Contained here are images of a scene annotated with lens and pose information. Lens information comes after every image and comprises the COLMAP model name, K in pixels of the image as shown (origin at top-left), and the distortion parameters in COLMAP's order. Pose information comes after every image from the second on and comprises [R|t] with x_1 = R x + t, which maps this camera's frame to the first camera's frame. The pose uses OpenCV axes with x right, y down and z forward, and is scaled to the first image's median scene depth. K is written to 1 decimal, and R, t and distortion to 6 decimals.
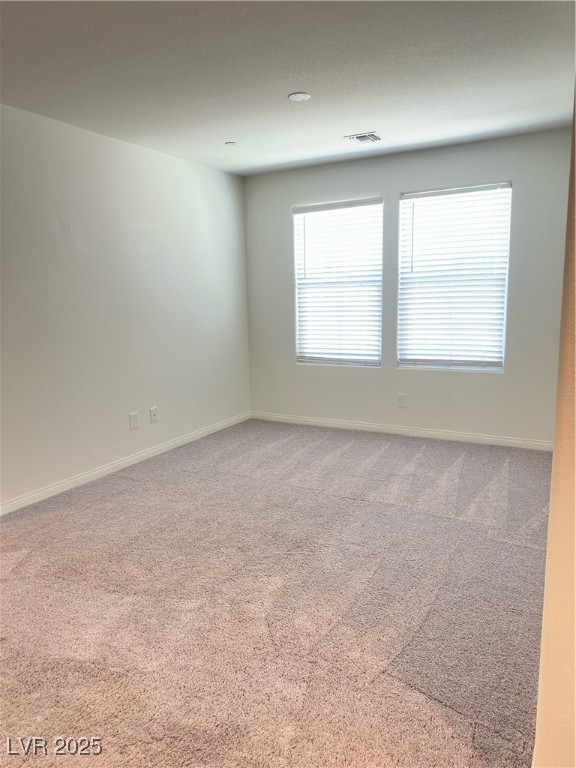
lens RADIAL K [[540.8, 0, 284.9], [0, 540.8, 385.8], [0, 0, 1]] dist [0.037608, -0.002649]
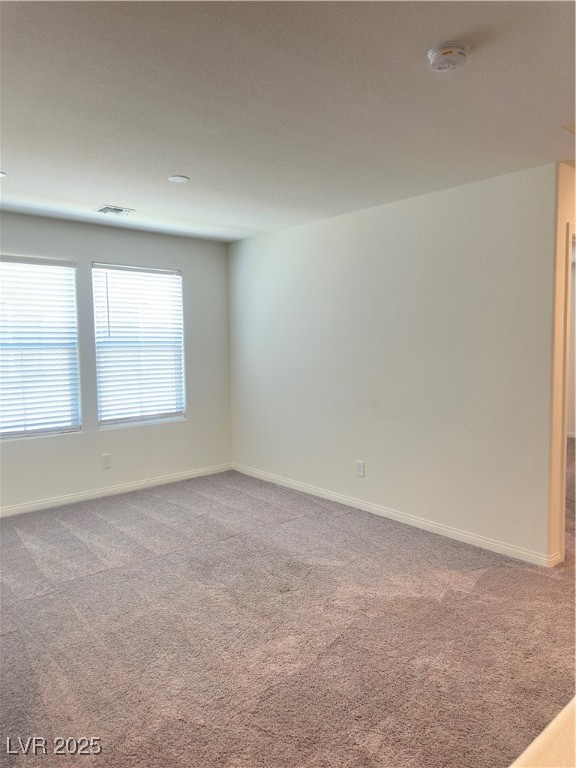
lens RADIAL K [[540.8, 0, 284.9], [0, 540.8, 385.8], [0, 0, 1]] dist [0.037608, -0.002649]
pose [[0.329253, -0.056066, 0.942576, -0.649738], [0.160926, 0.986963, 0.002493, -0.063439], [-0.930427, 0.150864, 0.333984, 0.345867]]
